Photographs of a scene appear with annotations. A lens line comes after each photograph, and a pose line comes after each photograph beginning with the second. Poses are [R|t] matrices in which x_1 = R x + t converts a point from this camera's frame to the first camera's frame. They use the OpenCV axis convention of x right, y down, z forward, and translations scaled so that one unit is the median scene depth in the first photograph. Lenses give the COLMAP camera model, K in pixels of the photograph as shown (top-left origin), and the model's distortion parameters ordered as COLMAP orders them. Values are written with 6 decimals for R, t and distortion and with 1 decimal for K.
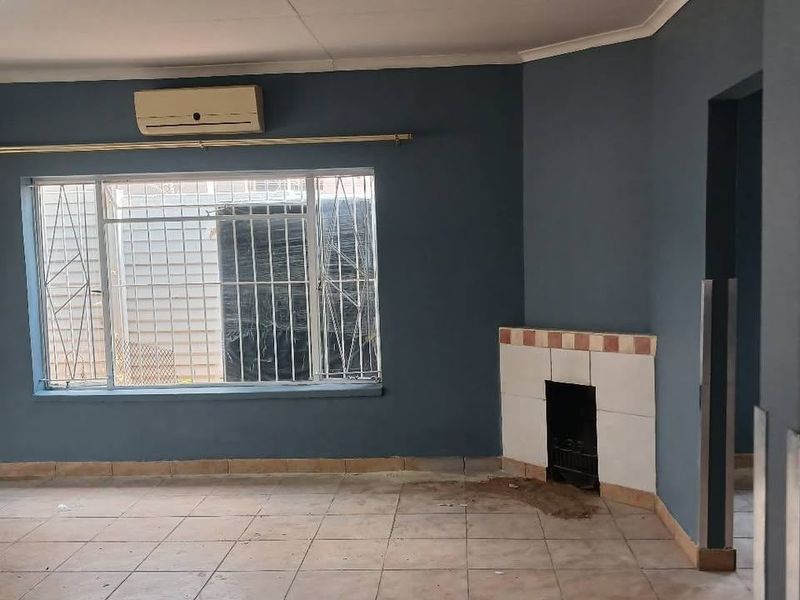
lens RADIAL K [[824.3, 0, 395.9], [0, 824.3, 312.7], [0, 0, 1]] dist [0.197021, -0.574672]
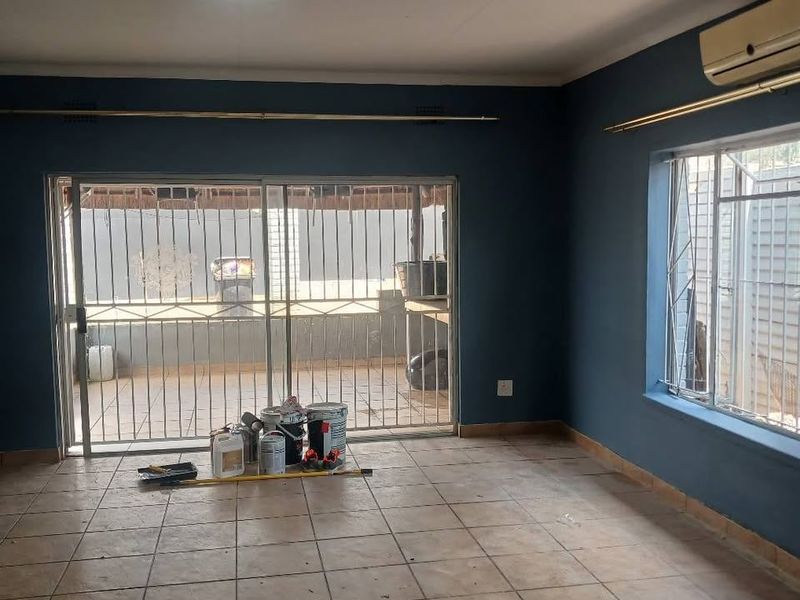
lens RADIAL K [[824.3, 0, 395.9], [0, 824.3, 312.7], [0, 0, 1]] dist [0.197021, -0.574672]
pose [[0.256998, 0.117591, -0.959231, 0.357287], [-0.079575, 0.991774, 0.100261, -0.059028], [0.963130, 0.050564, 0.264241, 0.510574]]
